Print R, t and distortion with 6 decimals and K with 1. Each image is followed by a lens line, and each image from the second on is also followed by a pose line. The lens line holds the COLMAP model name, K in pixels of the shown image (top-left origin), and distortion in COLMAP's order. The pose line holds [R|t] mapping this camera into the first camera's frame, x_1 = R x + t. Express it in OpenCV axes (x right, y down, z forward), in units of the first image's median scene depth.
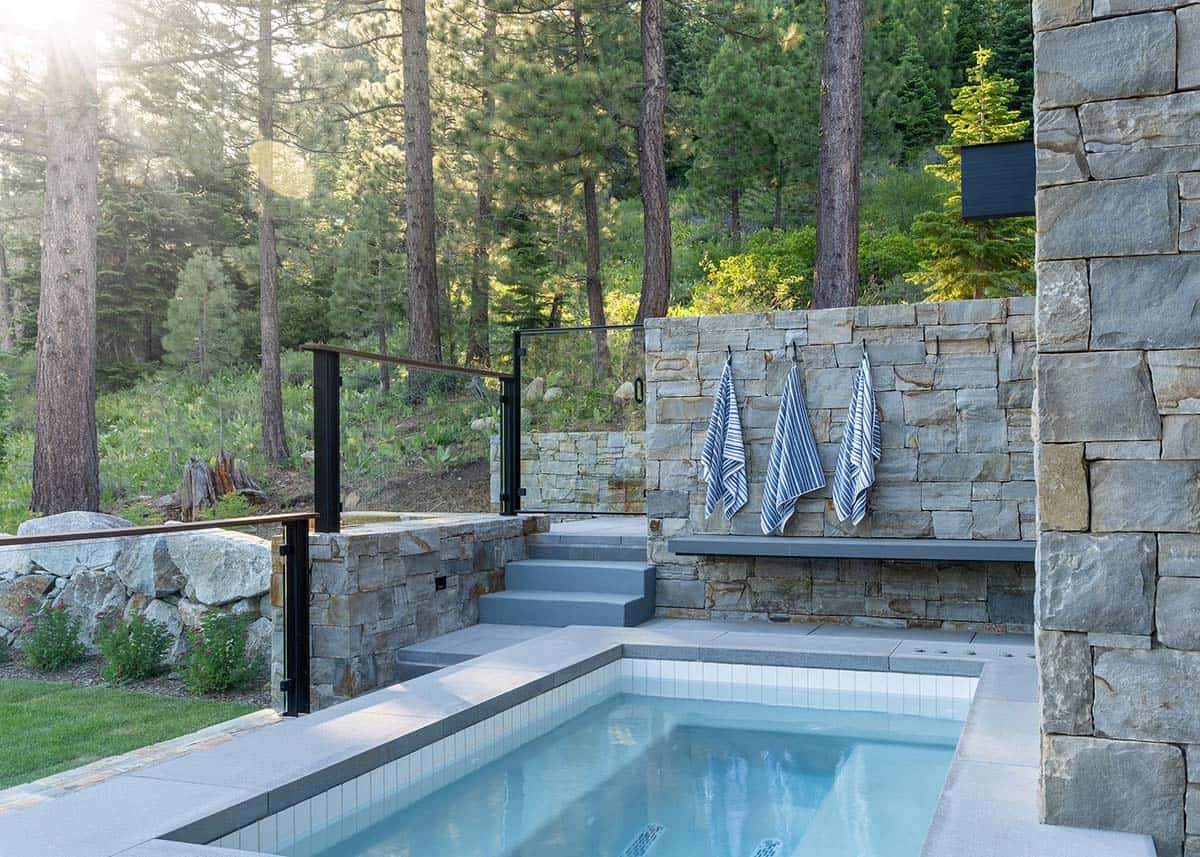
lens RADIAL K [[1232.9, 0, 600.0], [0, 1232.9, 428.5], [0, 0, 1]] dist [-0.000131, 0.022851]
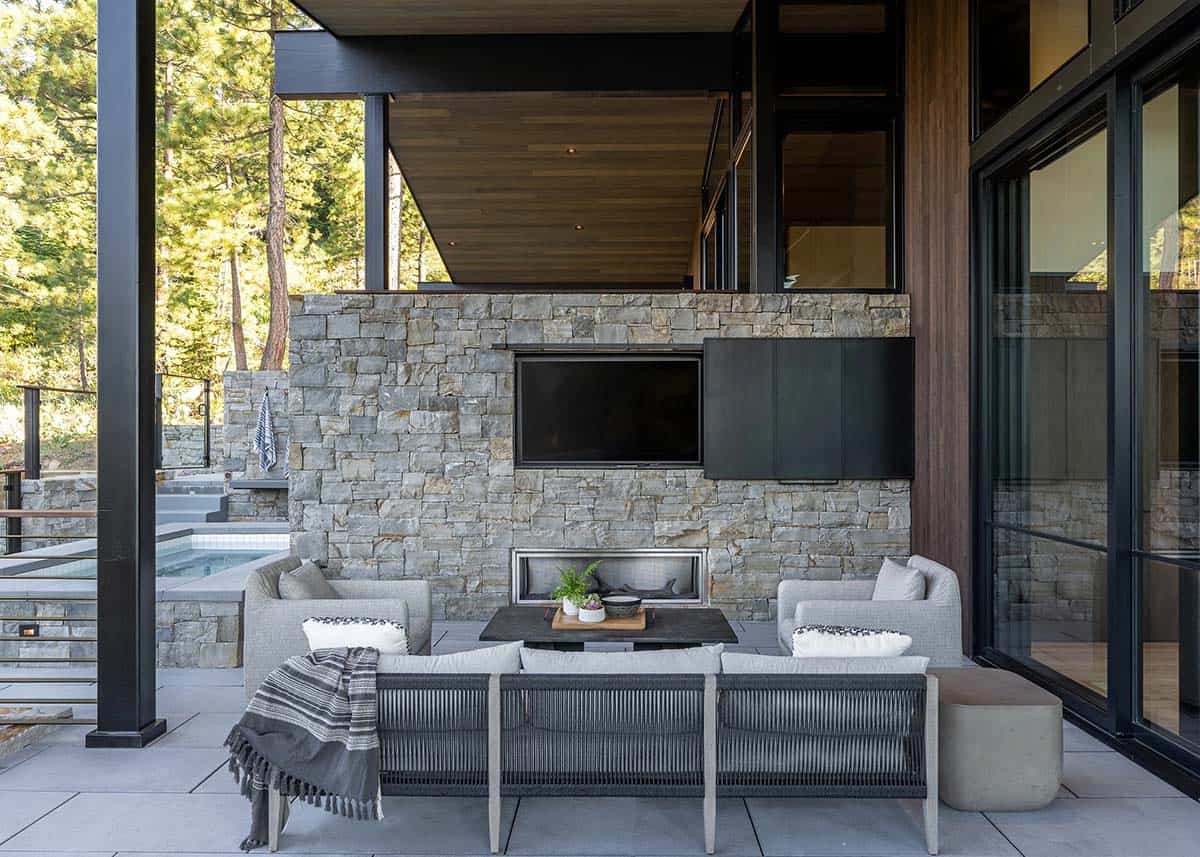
lens RADIAL K [[835.8, 0, 600.0], [0, 835.8, 428.5], [0, 0, 1]] dist [0.005159, 0.002666]
pose [[0.931111, 0.009234, 0.364619, 0.117230], [-0.015035, 0.999801, 0.013073, -0.024800], [-0.364426, -0.017655, 0.931065, -0.503590]]
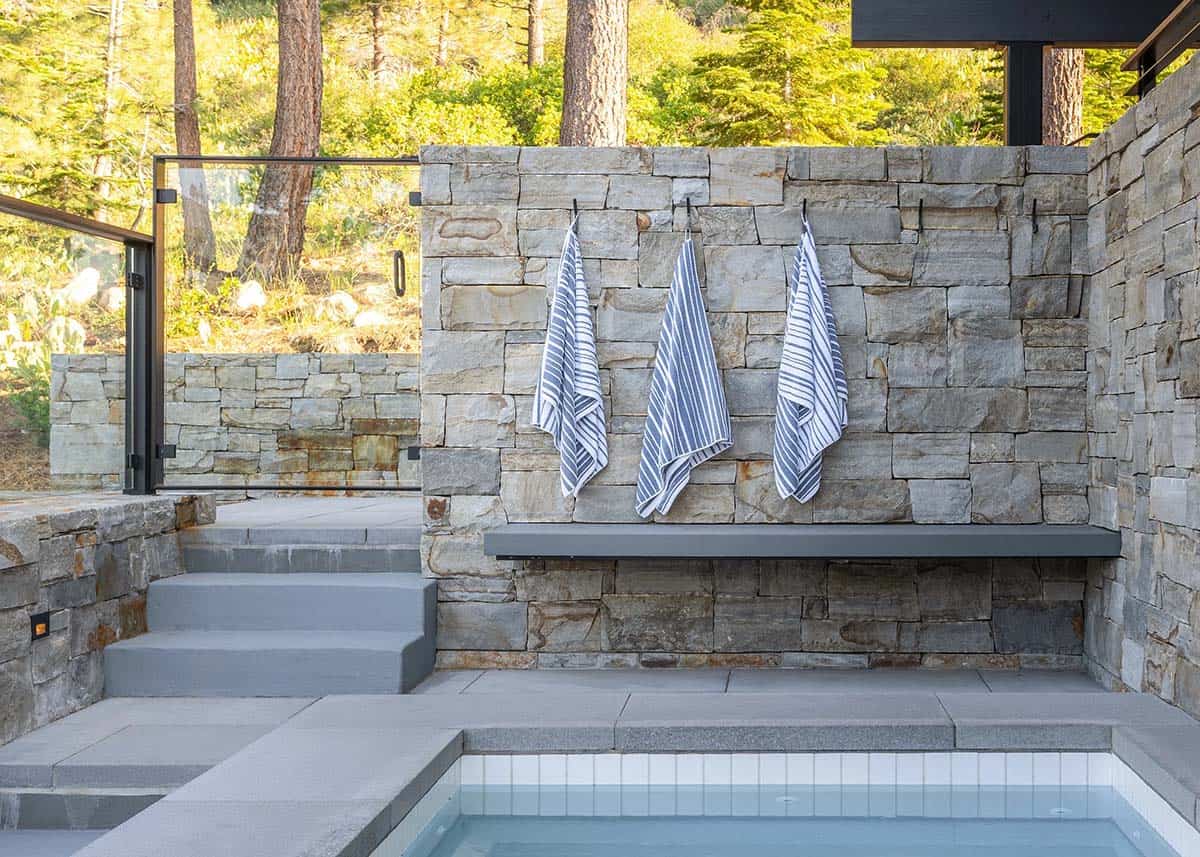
lens RADIAL K [[1501.4, 0, 600.0], [0, 1501.4, 428.5], [0, 0, 1]] dist [0.008686, 0.013883]
pose [[0.917079, 0.010255, 0.398575, -0.172821], [-0.018389, 0.999693, 0.016590, 0.030208], [-0.398282, -0.022543, 0.916986, 0.351603]]
